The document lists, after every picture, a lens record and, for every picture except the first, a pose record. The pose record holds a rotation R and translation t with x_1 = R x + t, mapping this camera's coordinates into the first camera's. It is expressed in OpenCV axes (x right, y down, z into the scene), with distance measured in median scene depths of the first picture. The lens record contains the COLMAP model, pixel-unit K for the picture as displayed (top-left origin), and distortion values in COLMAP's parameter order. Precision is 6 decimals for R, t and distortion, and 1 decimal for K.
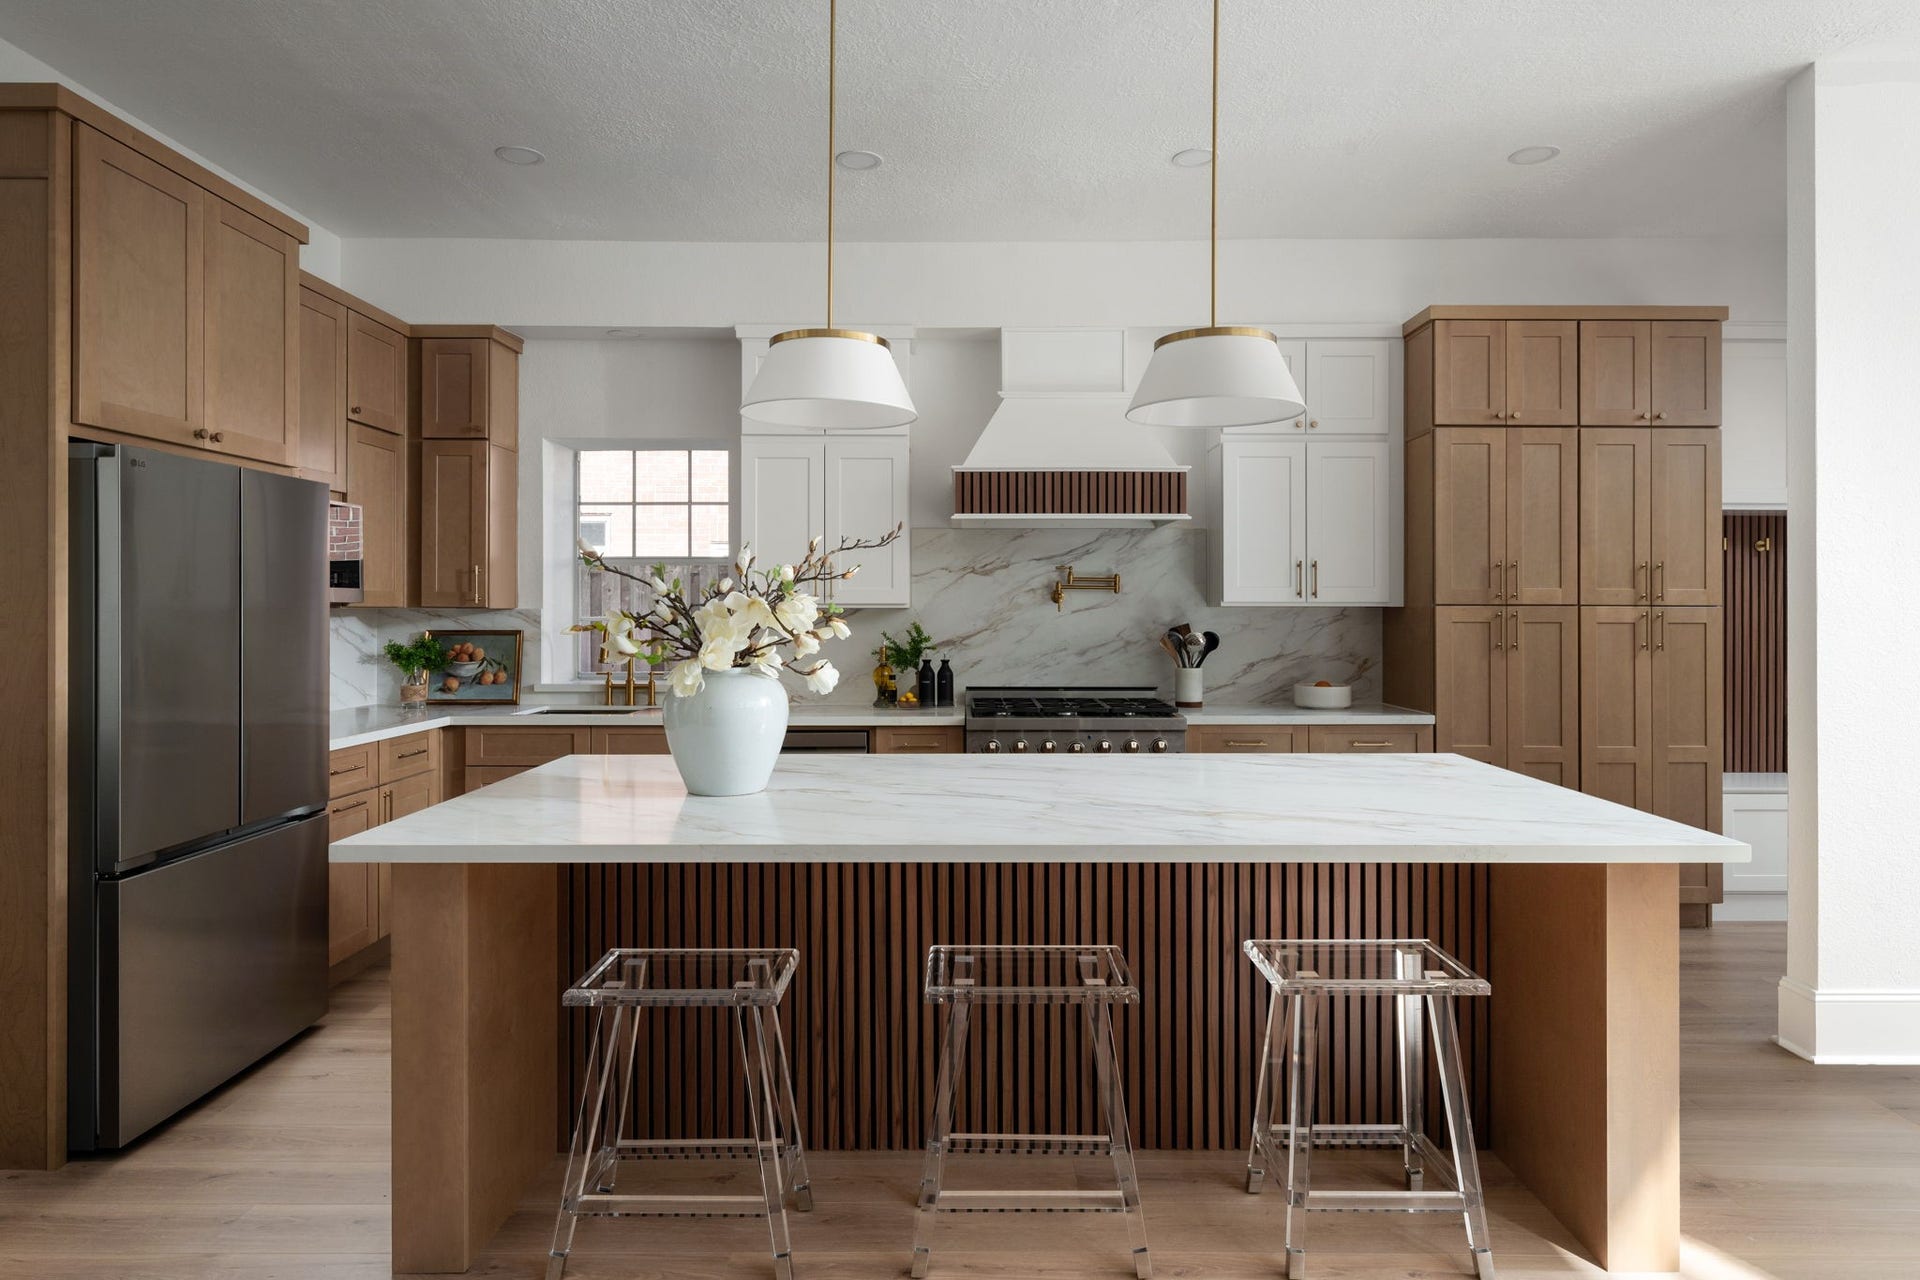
lens RADIAL K [[1079.4, 0, 974.5], [0, 1079.4, 600.6], [0, 0, 1]] dist [0.007201, 0.001914]
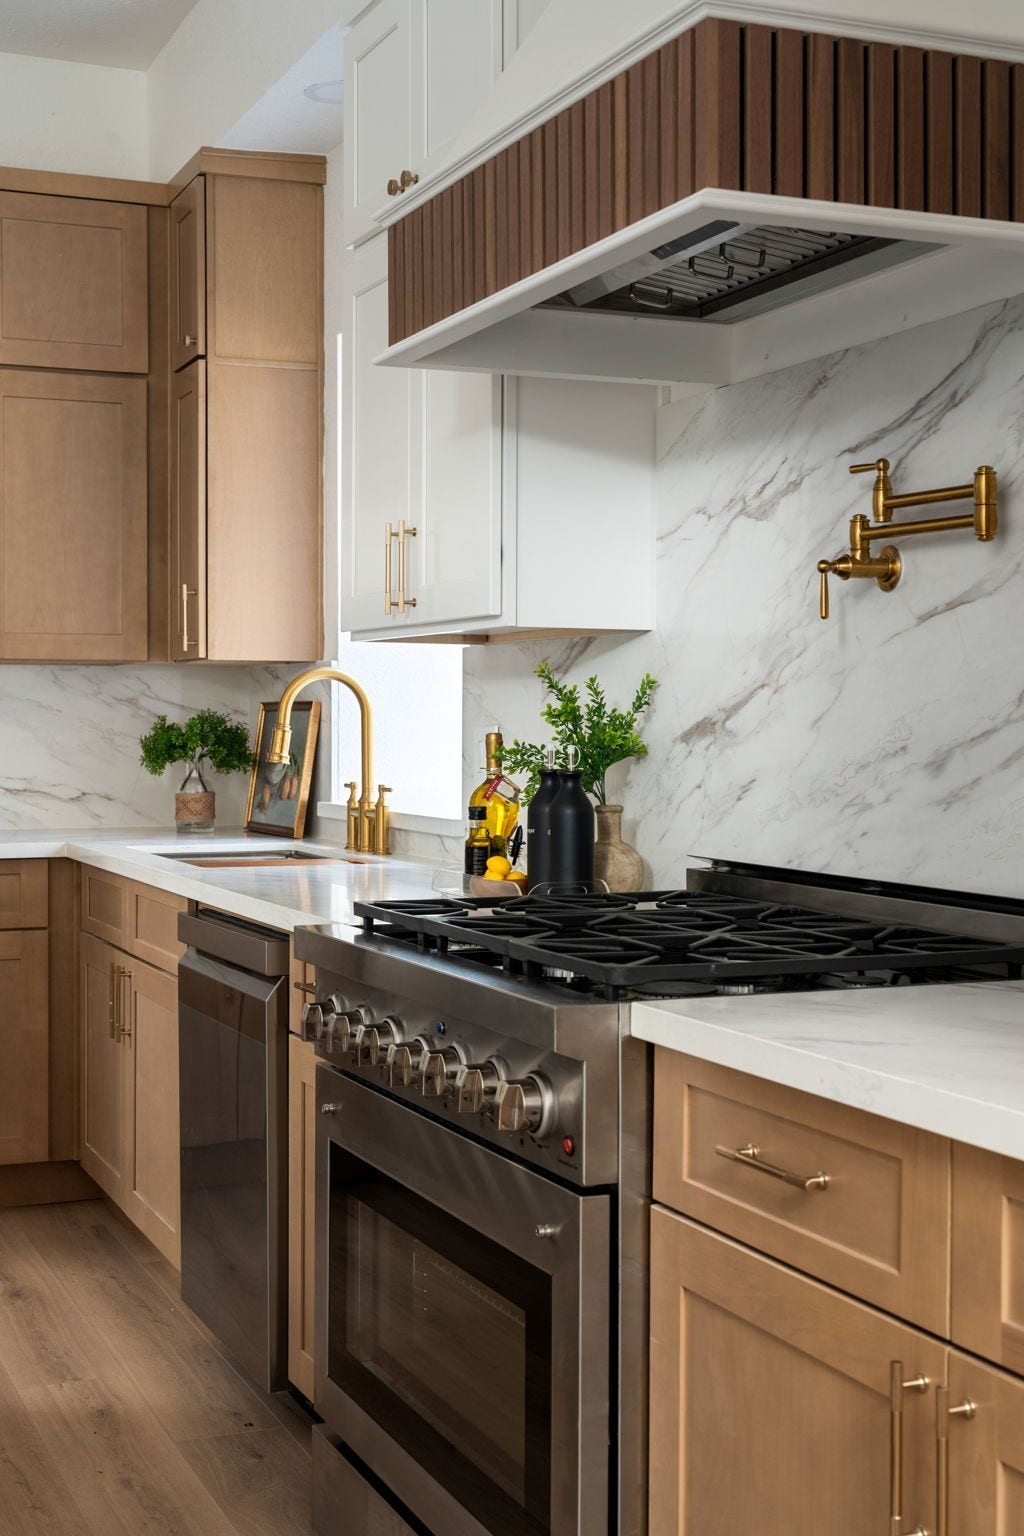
lens RADIAL K [[2008.6, 0, 511.5], [0, 2008.6, 770.3], [0, 0, 1]] dist [-0.017152, 0.000000]
pose [[0.391690, 0.021890, -0.919837, 0.541139], [0.007381, 0.999610, 0.026931, 0.035680], [0.920068, -0.017338, 0.391376, 0.701025]]
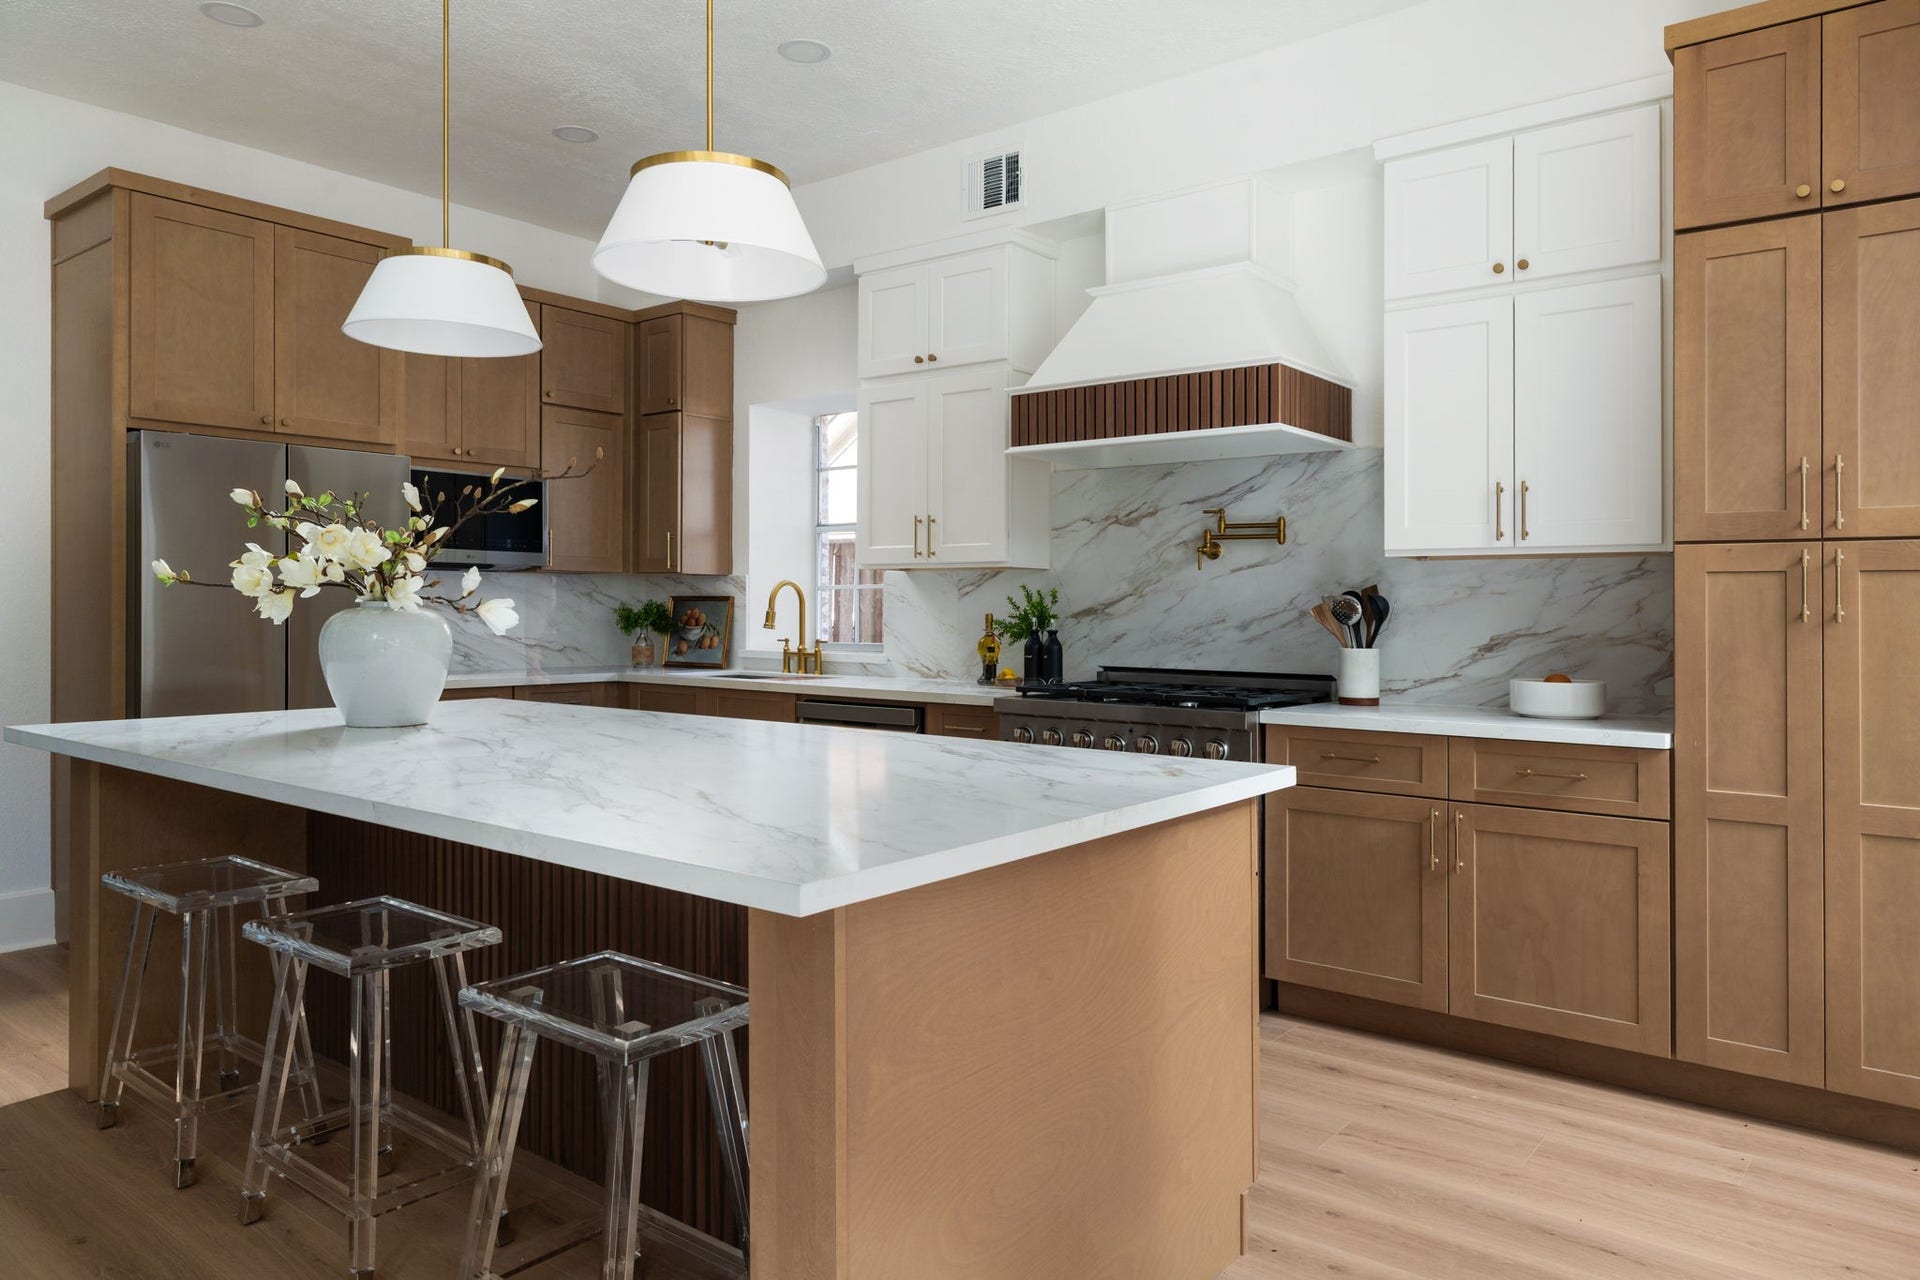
lens RADIAL K [[1242.6, 0, 971.4], [0, 1242.6, 604.4], [0, 0, 1]] dist [-0.004353, 0.000210]
pose [[0.790054, 0.002729, -0.613032, 0.477543], [-0.001572, 0.999996, 0.002426, 0.032087], [0.613036, -0.000953, 0.790055, 0.217504]]
